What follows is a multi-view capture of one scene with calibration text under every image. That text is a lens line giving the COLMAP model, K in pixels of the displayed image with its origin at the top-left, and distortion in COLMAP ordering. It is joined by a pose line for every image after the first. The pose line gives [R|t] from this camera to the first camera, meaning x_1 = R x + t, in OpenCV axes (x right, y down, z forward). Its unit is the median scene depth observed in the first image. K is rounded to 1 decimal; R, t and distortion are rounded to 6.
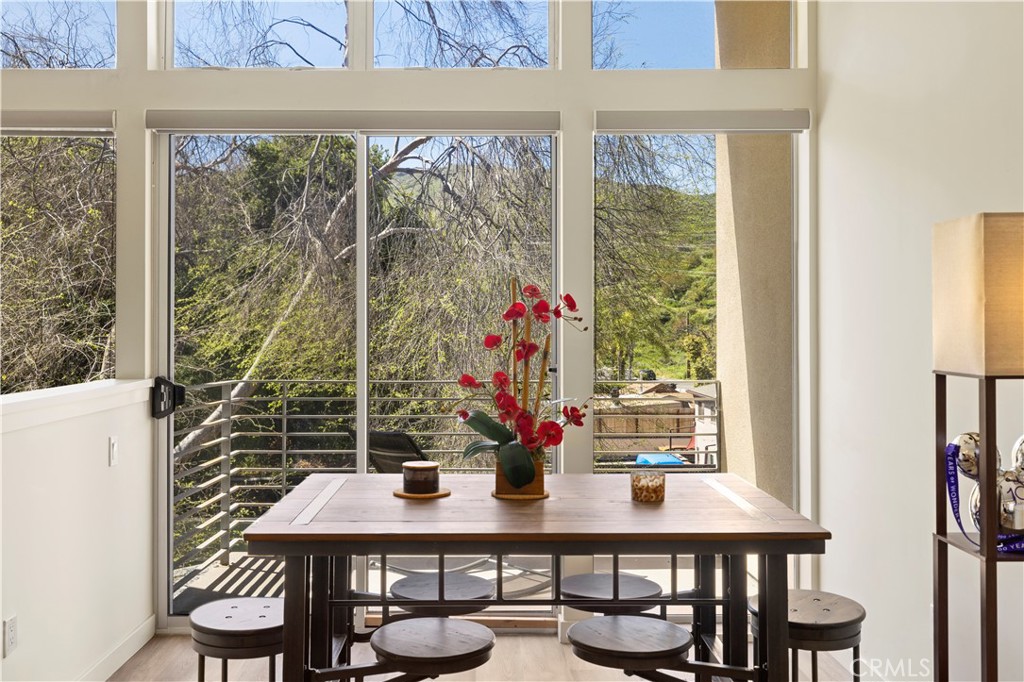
lens RADIAL K [[1011.3, 0, 497.4], [0, 1011.3, 321.2], [0, 0, 1]] dist [0.013238, 0.007929]
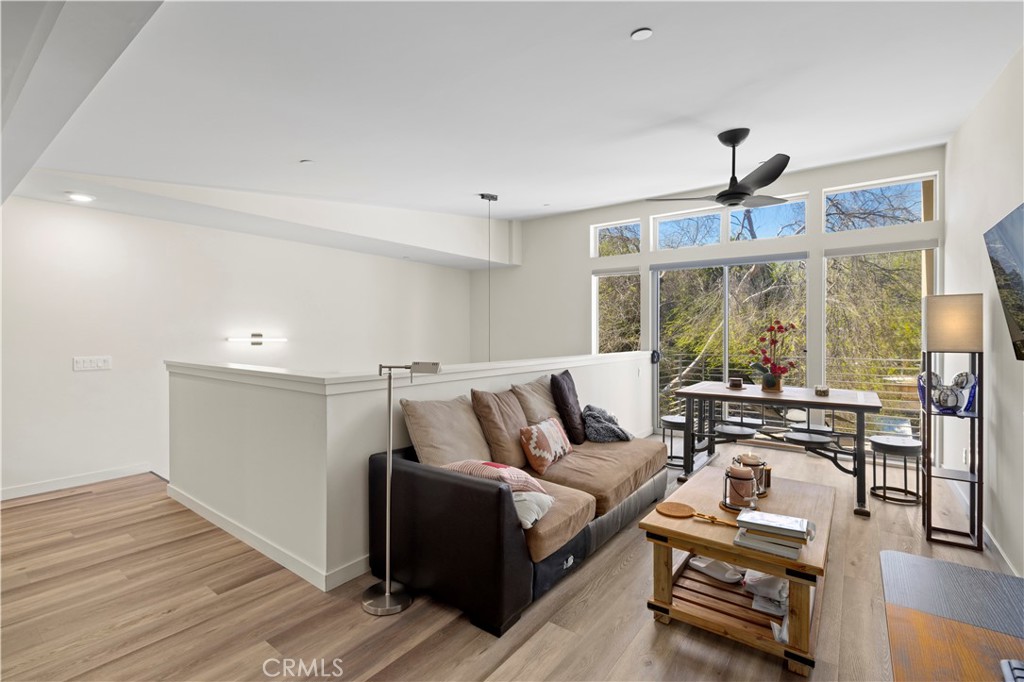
lens RADIAL K [[464.3, 0, 498.6], [0, 464.3, 335.1], [0, 0, 1]] dist [-0.000359, 0.000147]
pose [[0.789412, 0.001159, -0.613863, 0.222491], [0.004143, 0.999965, 0.007215, -0.005360], [0.613850, -0.008239, 0.789380, -0.568845]]
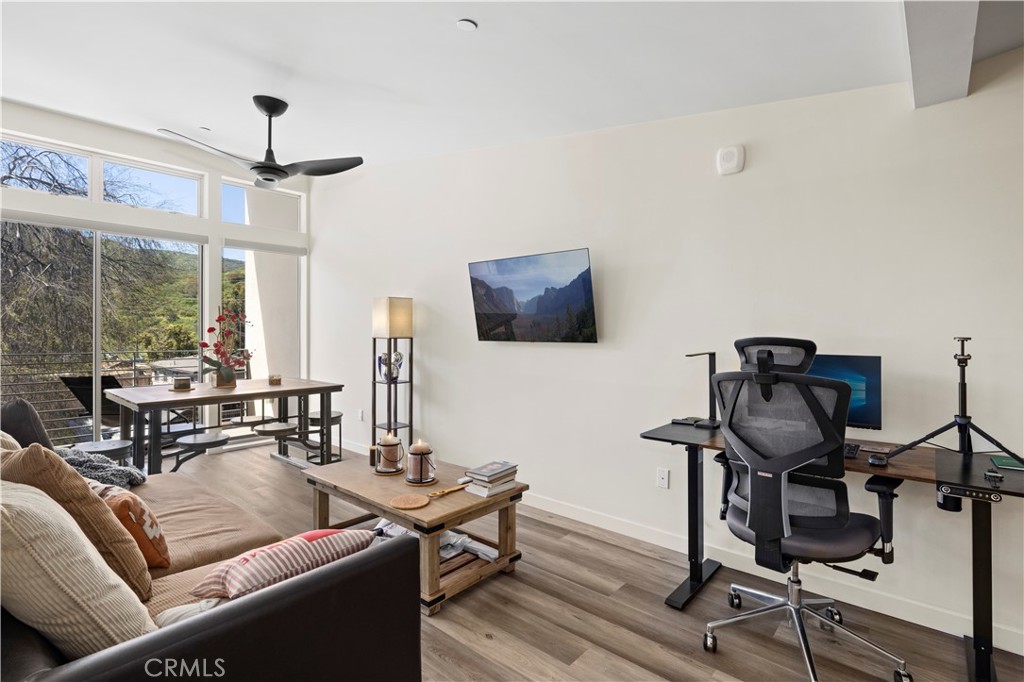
lens RADIAL K [[493.4, 0, 514.5], [0, 493.4, 328.0], [0, 0, 1]] dist [-0.002987, -0.000184]
pose [[0.661711, 0.004746, 0.749744, -0.446477], [-0.009409, 0.999954, 0.001974, 0.004186], [-0.749700, -0.008361, 0.661725, -0.449964]]
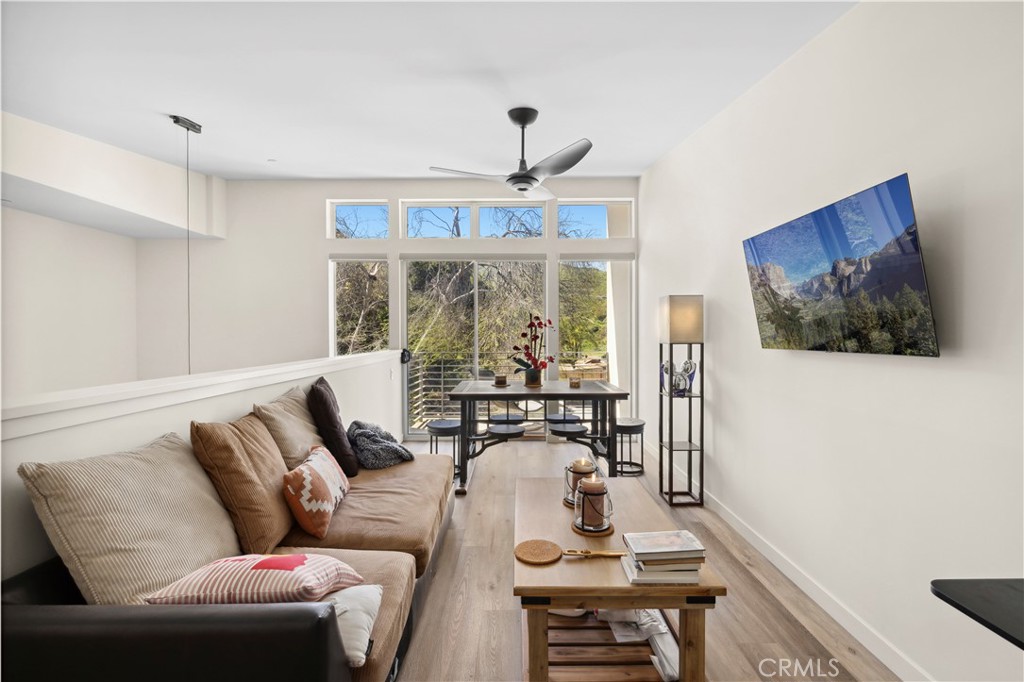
lens RADIAL K [[466.2, 0, 514.4], [0, 466.2, 338.6], [0, 0, 1]] dist [-0.008649, 0.000351]
pose [[0.999952, -0.002593, -0.009420, -0.020307], [0.002767, 0.999825, 0.018528, 0.005227], [0.009370, -0.018553, 0.999784, -0.392265]]
